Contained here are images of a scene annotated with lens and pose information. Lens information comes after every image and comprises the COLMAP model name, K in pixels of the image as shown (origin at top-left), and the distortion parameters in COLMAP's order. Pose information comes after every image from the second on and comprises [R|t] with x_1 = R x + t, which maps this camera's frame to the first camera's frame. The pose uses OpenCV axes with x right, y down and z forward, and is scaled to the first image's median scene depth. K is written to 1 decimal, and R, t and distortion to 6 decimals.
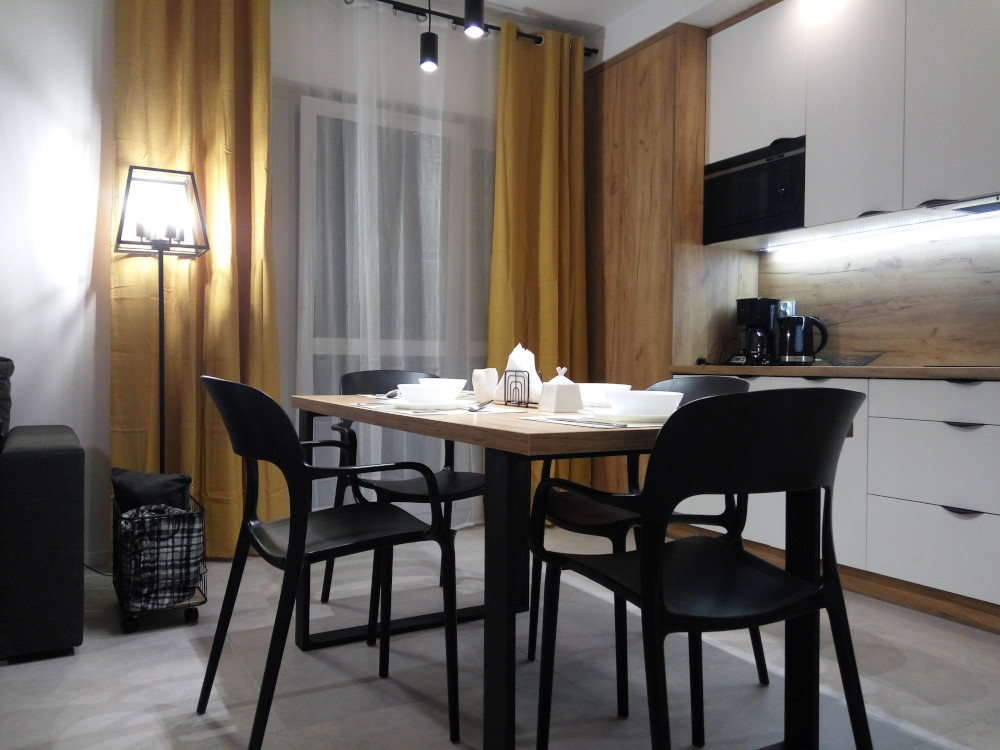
lens RADIAL K [[790.9, 0, 498.1], [0, 790.9, 375.9], [0, 0, 1]] dist [0.104180, -0.141862]
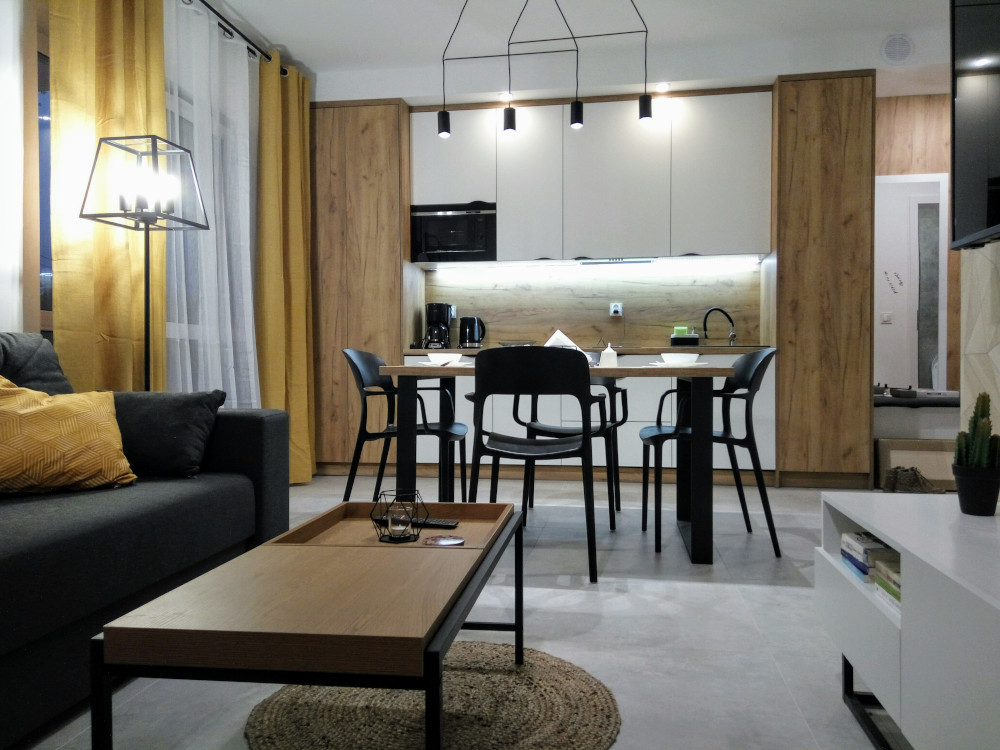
lens RADIAL K [[790.9, 0, 498.1], [0, 790.9, 375.9], [0, 0, 1]] dist [0.104180, -0.141862]
pose [[0.624178, -0.020161, 0.781022, -0.733729], [0.018973, 0.999763, 0.010646, 0.021058], [-0.781052, 0.008173, 0.624413, 0.024725]]
